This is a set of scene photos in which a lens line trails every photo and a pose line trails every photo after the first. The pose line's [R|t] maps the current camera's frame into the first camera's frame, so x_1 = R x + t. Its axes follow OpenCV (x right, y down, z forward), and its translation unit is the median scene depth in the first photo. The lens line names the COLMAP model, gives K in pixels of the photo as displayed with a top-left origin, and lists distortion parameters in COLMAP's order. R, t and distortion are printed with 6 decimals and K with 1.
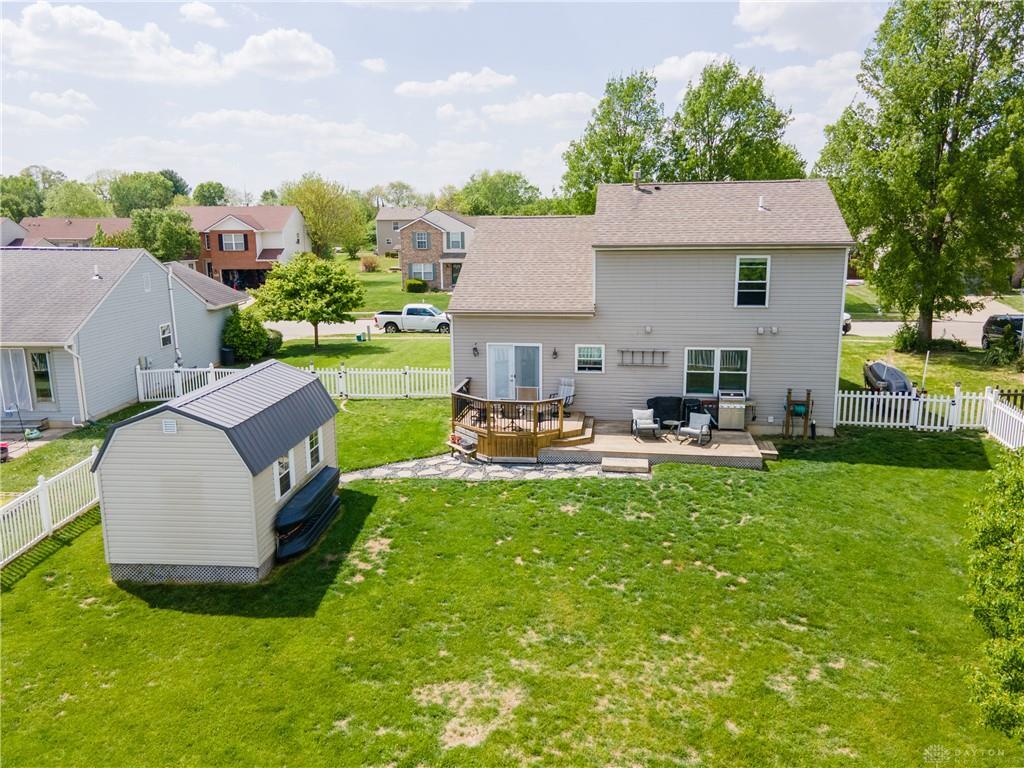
lens RADIAL K [[709.0, 0, 529.7], [0, 709.0, 362.9], [0, 0, 1]] dist [0.025112, 0.002914]
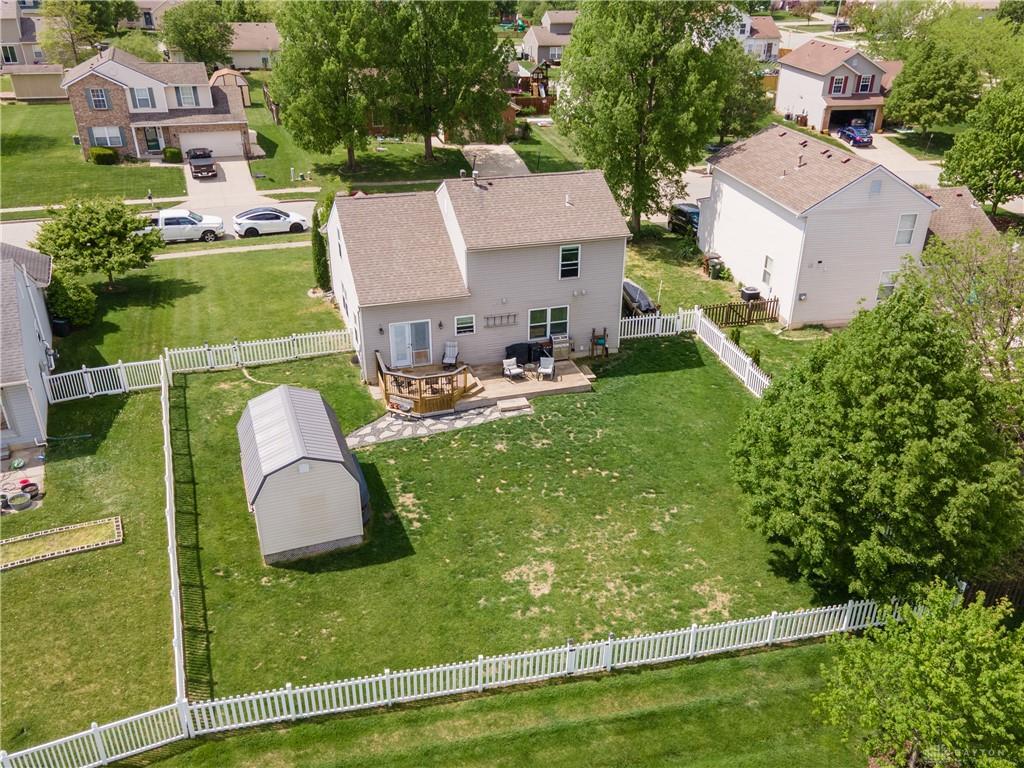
lens RADIAL K [[709.0, 0, 529.7], [0, 709.0, 362.9], [0, 0, 1]] dist [0.025112, 0.002914]
pose [[0.910851, -0.160027, 0.380448, -0.367398], [0.065147, 0.965964, 0.250340, -0.296128], [-0.407561, -0.203238, 0.890275, -0.327817]]
